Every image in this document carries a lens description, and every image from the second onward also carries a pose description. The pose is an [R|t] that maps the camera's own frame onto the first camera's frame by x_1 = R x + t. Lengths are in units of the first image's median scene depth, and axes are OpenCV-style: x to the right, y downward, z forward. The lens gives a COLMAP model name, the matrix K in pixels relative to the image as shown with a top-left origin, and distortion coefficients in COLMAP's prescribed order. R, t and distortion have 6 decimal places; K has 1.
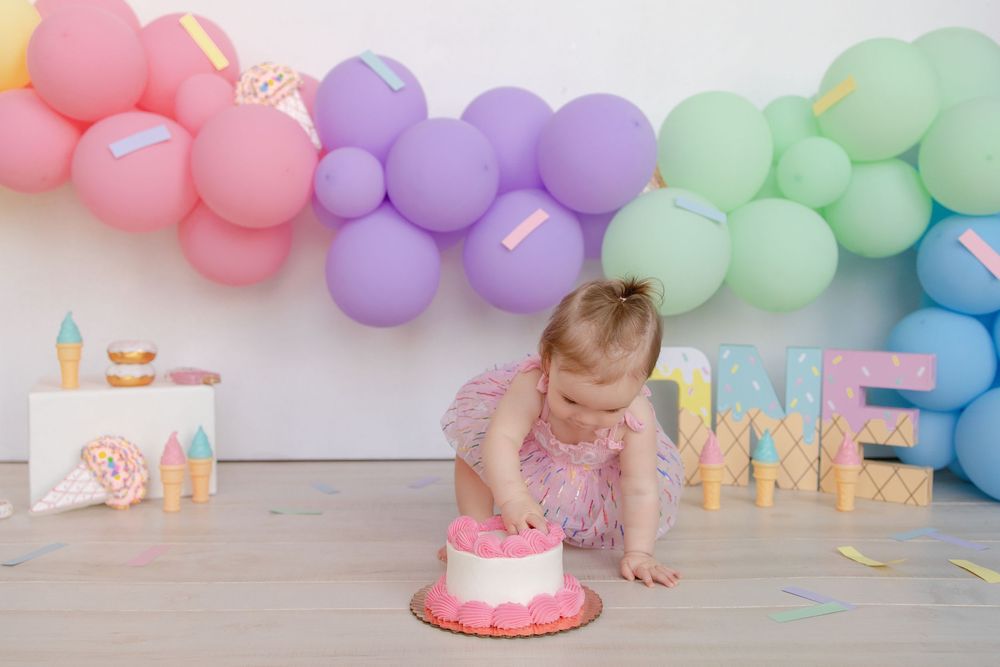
lens RADIAL K [[1010.7, 0, 500.0], [0, 1010.7, 333.5], [0, 0, 1]] dist [-0.002777, -0.009079]
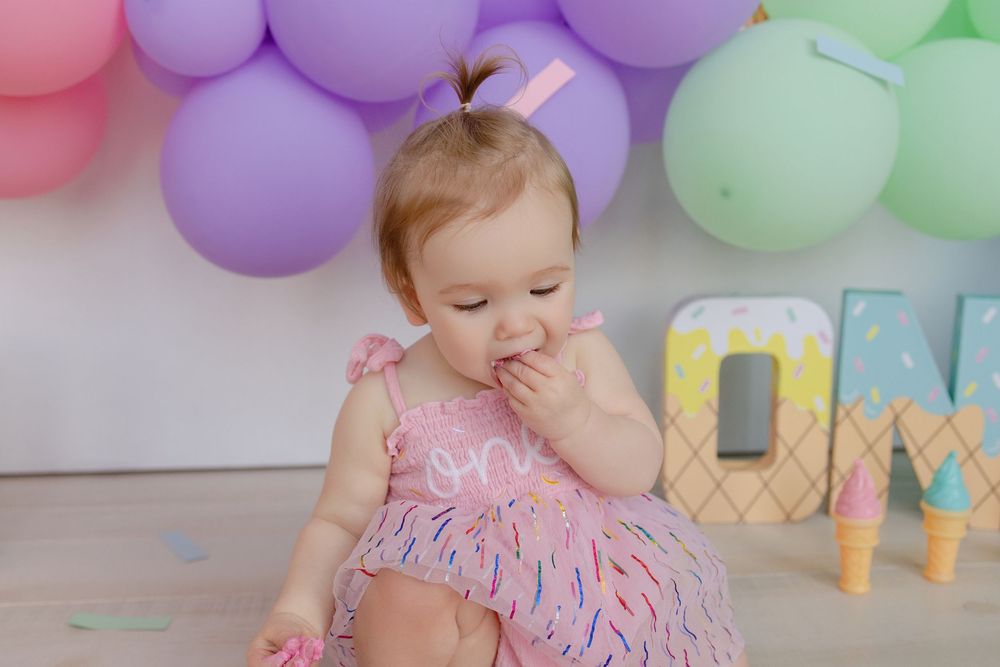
lens RADIAL K [[1063.1, 0, 500.3], [0, 1063.1, 316.7], [0, 0, 1]] dist [-0.005717, -0.006316]
pose [[0.997849, -0.016504, 0.063437, -0.026951], [0.008770, 0.992697, 0.120314, -0.053882], [-0.064960, -0.119499, 0.990707, 0.414490]]
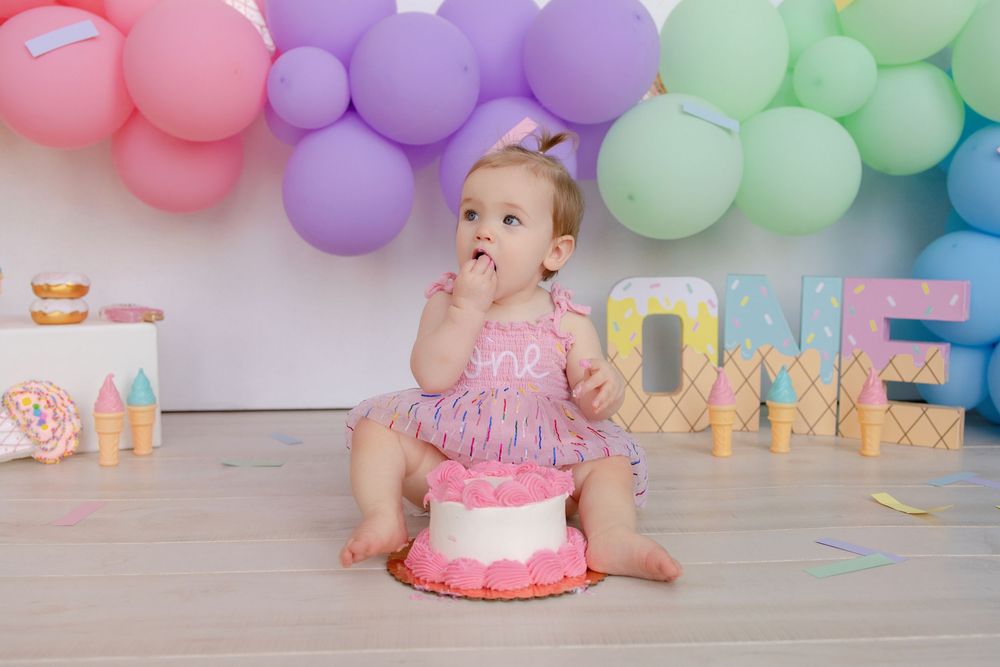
lens RADIAL K [[1049.9, 0, 500.0], [0, 1049.9, 333.5], [0, 0, 1]] dist [0.001783, -0.021191]
pose [[0.999521, -0.008235, 0.029827, -0.012107], [0.007040, 0.999176, 0.039981, 0.026517], [-0.030131, -0.039752, 0.998755, 0.082121]]
